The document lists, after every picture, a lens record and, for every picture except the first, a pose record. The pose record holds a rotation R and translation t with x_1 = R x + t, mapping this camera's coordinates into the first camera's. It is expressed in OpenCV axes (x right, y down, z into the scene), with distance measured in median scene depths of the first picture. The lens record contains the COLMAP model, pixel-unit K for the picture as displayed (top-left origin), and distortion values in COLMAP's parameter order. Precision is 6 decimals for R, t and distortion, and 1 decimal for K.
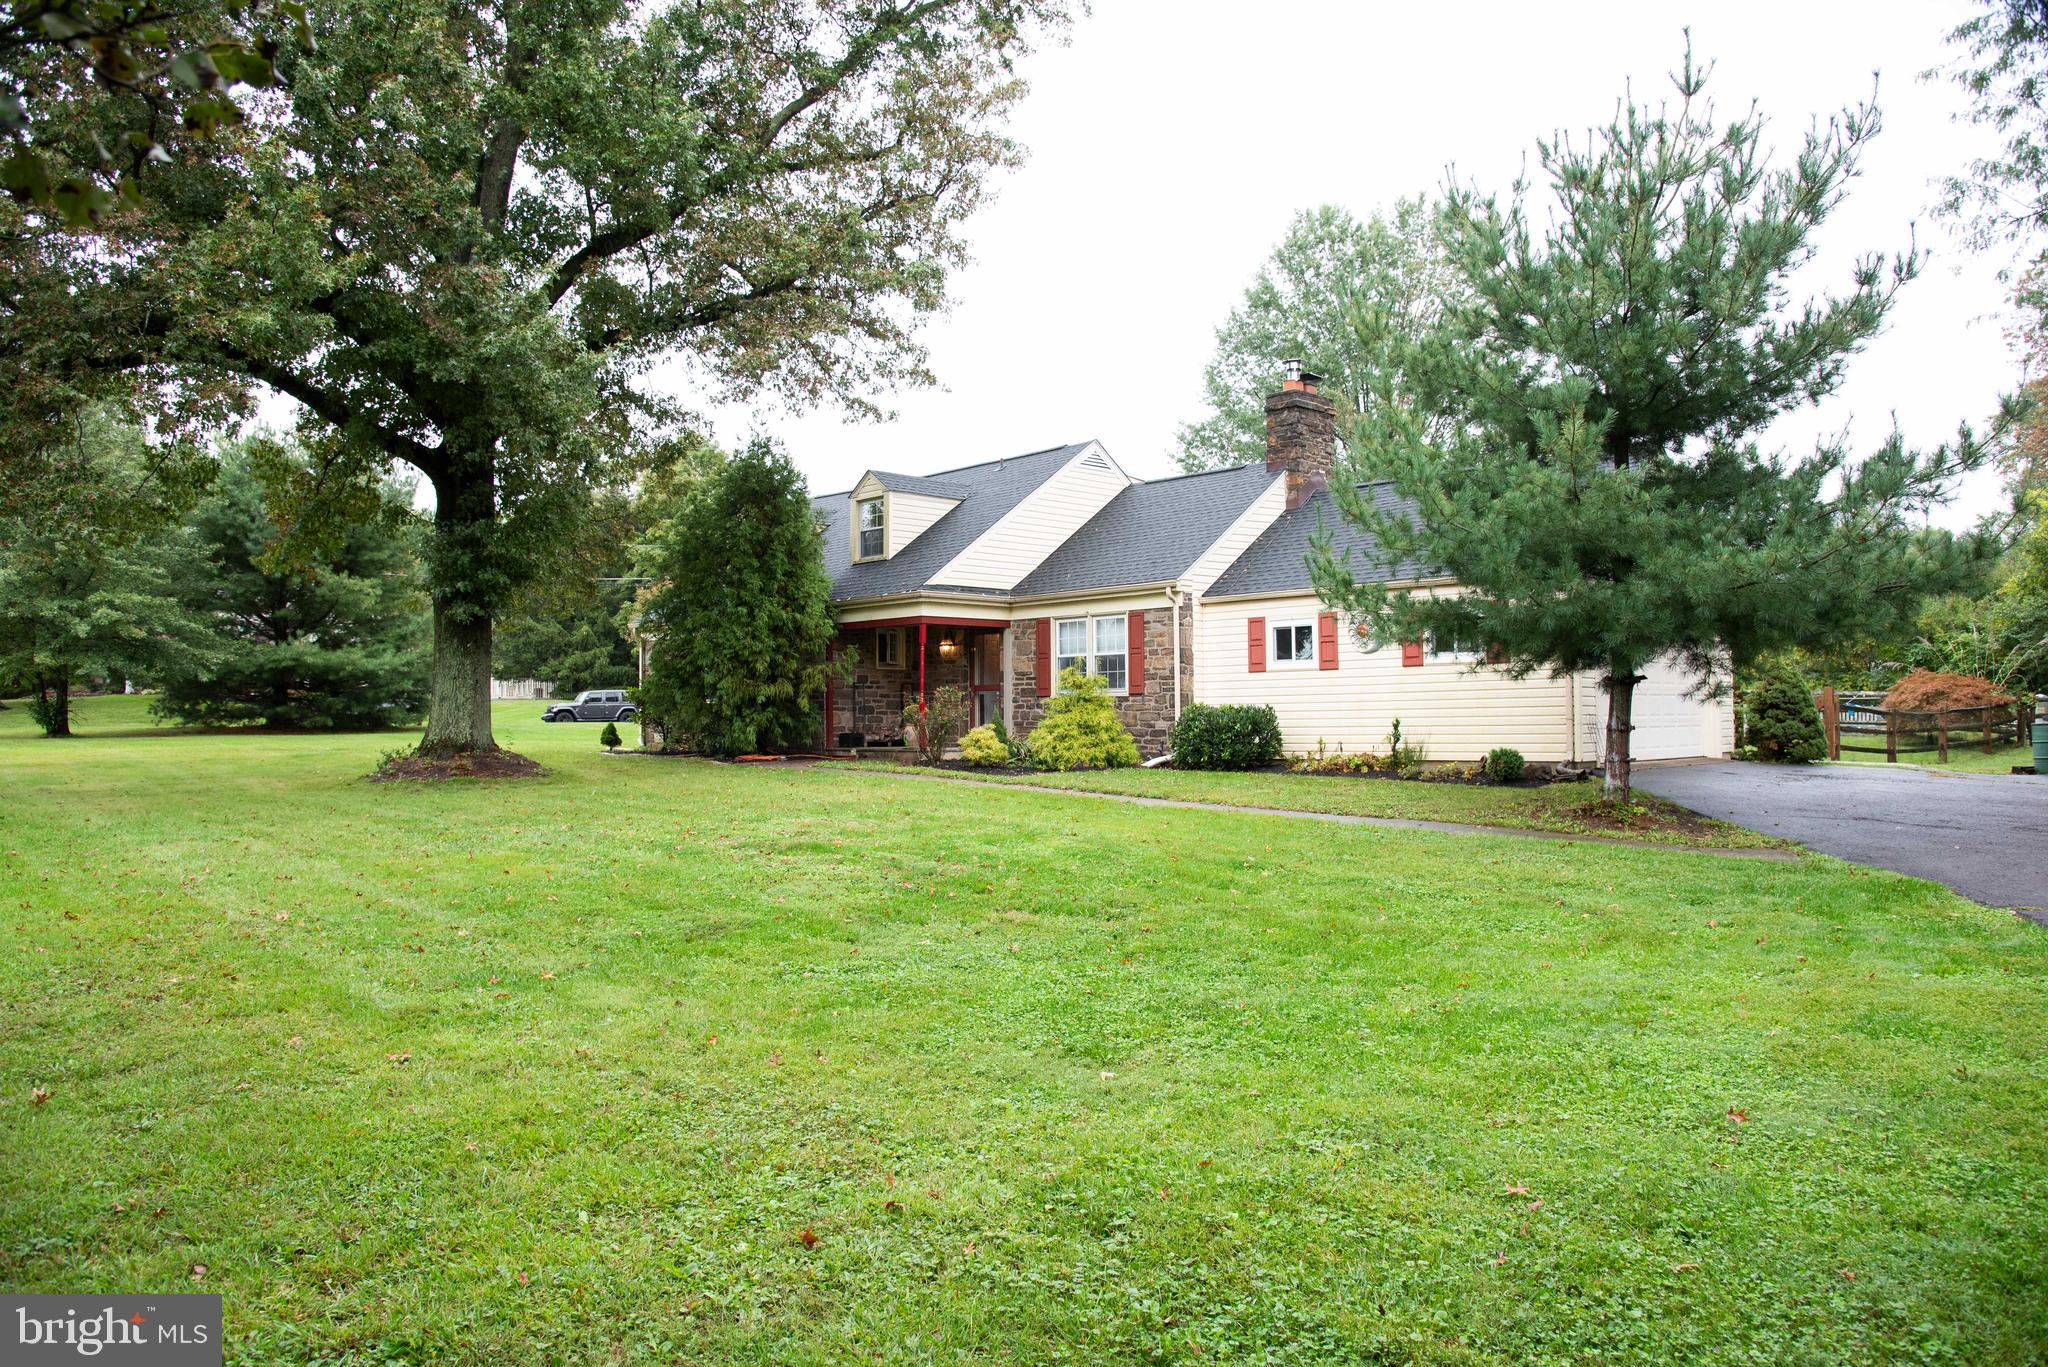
lens RADIAL K [[1430.4, 0, 1022.8], [0, 1430.4, 696.6], [0, 0, 1]] dist [-0.101119, 0.065833]
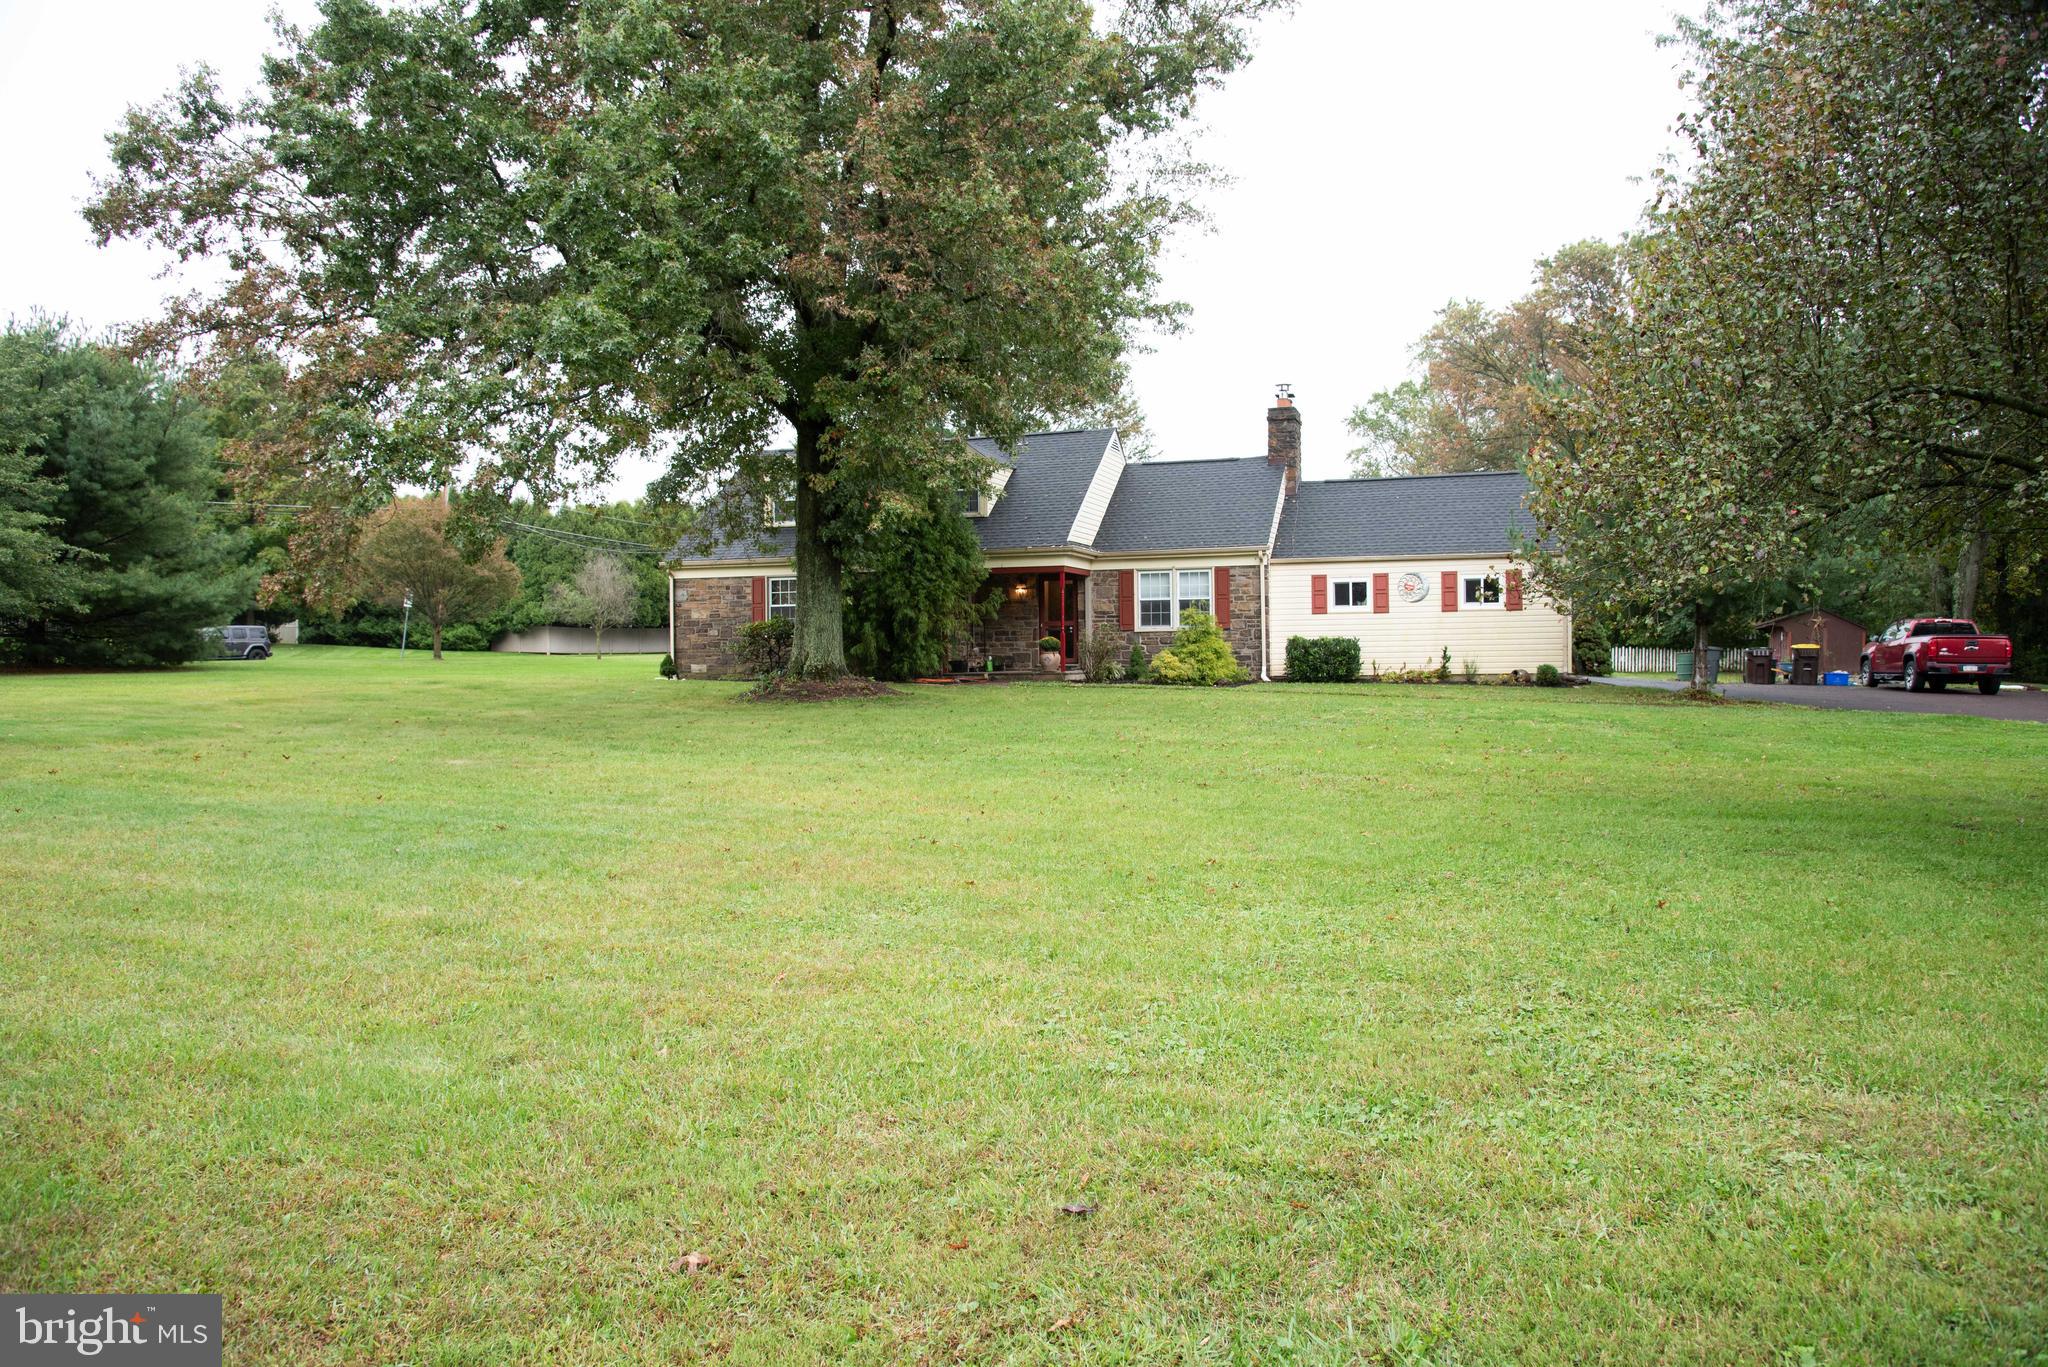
lens RADIAL K [[1428.4, 0, 1022.4], [0, 1428.4, 696.4], [0, 0, 1]] dist [-0.105276, 0.074244]
pose [[0.890835, -0.012737, 0.454147, -0.969423], [-0.004338, 0.999323, 0.036537, 0.018847], [-0.454305, -0.034518, 0.890177, -0.156732]]
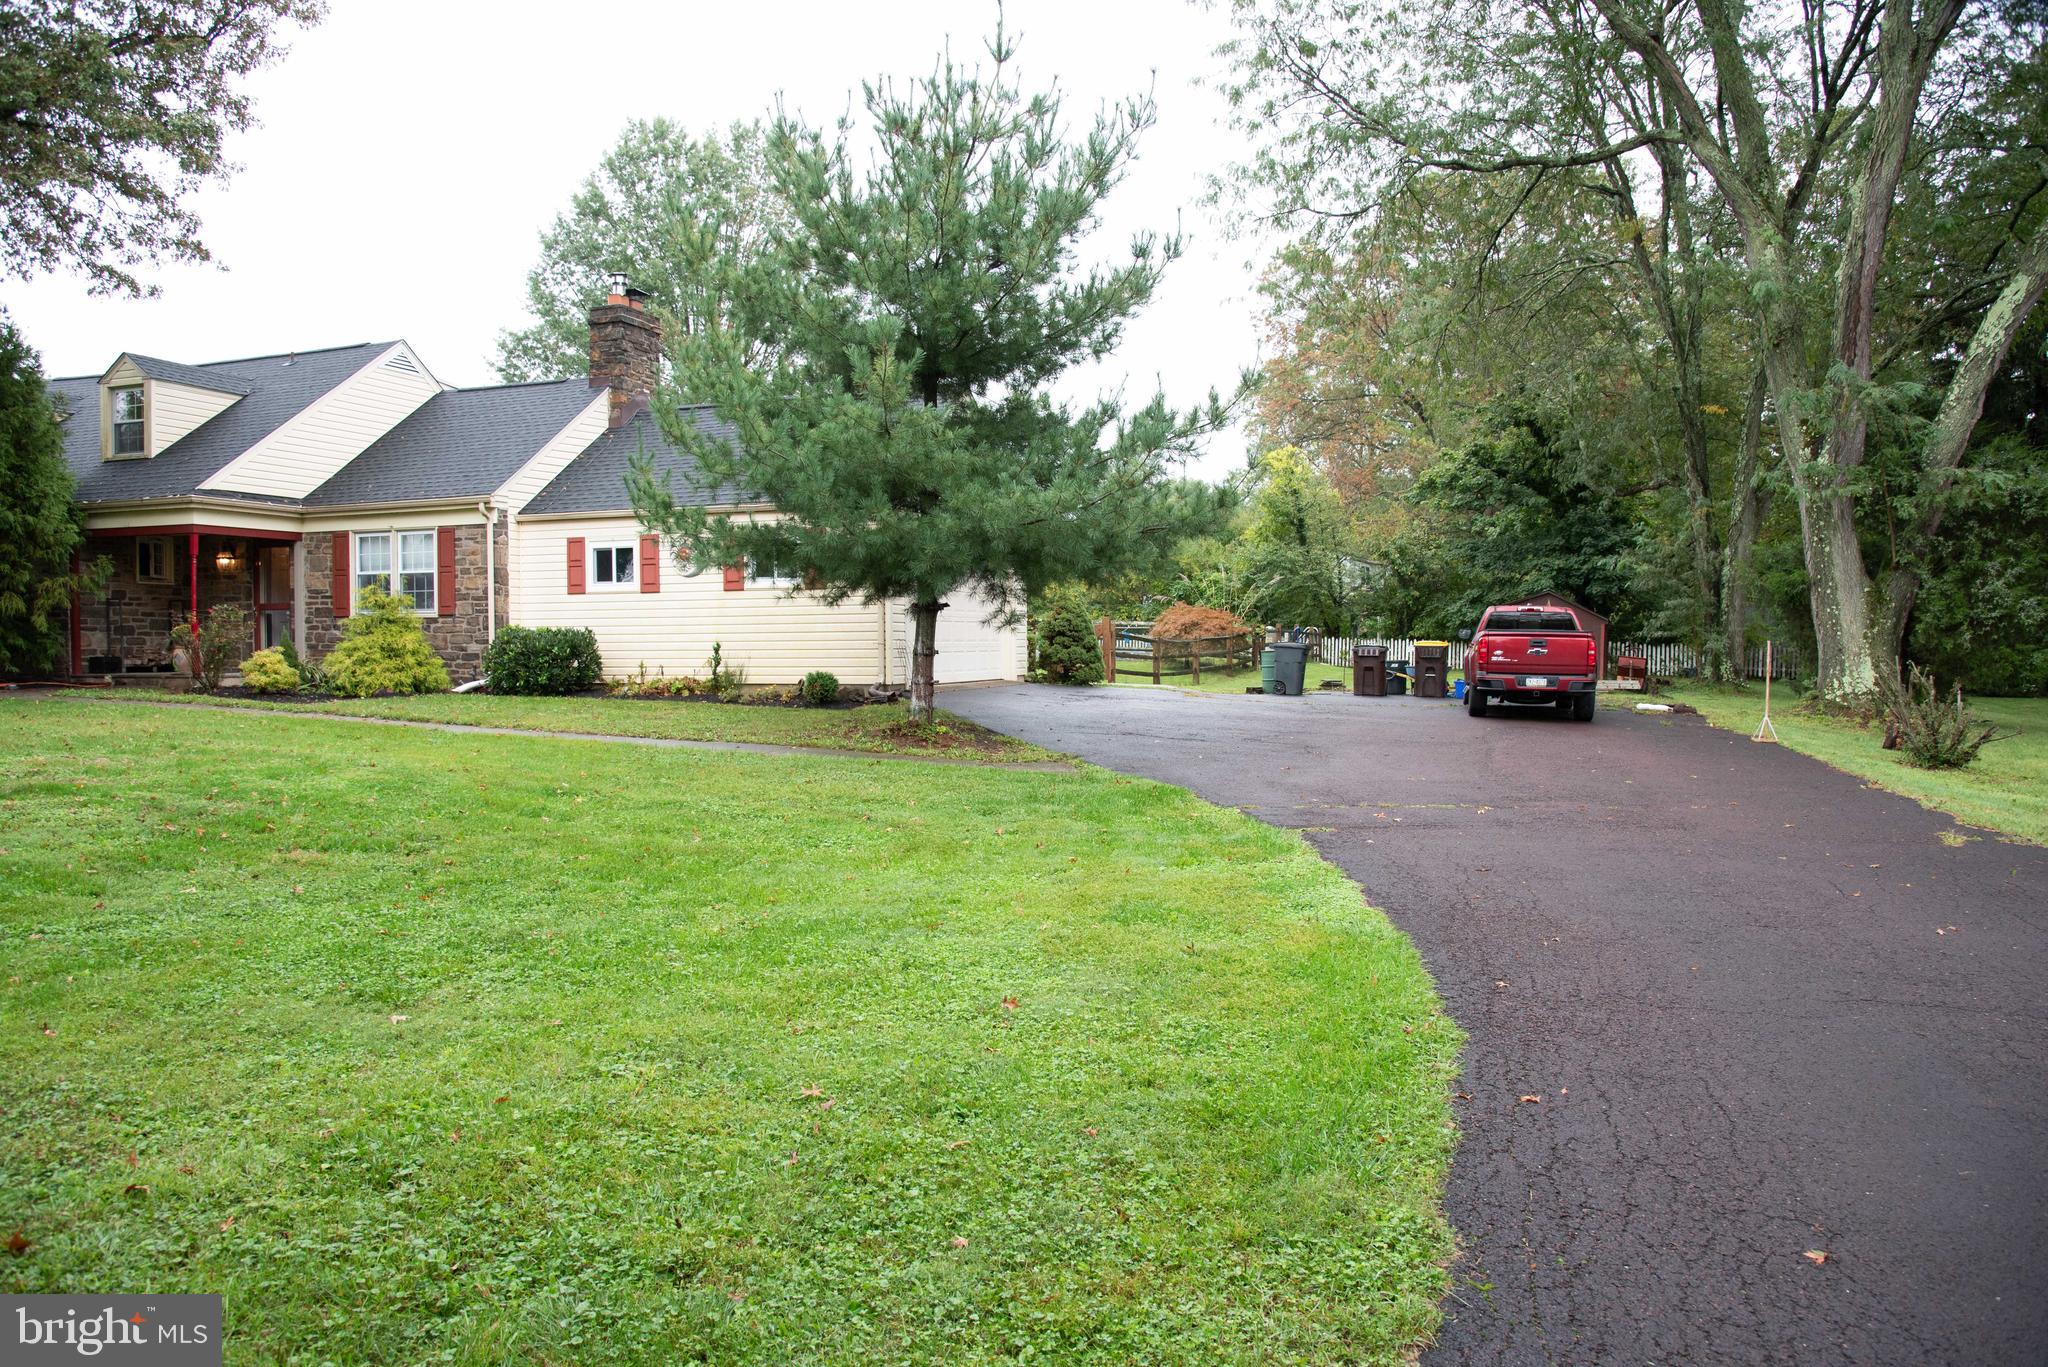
lens RADIAL K [[1428.9, 0, 1021.3], [0, 1428.9, 698.5], [0, 0, 1]] dist [-0.105338, 0.072210]
pose [[0.896665, -0.010658, 0.442581, 0.011615], [-0.013237, 0.998618, 0.050866, 0.001228], [-0.442511, -0.051468, 0.895285, -0.000021]]
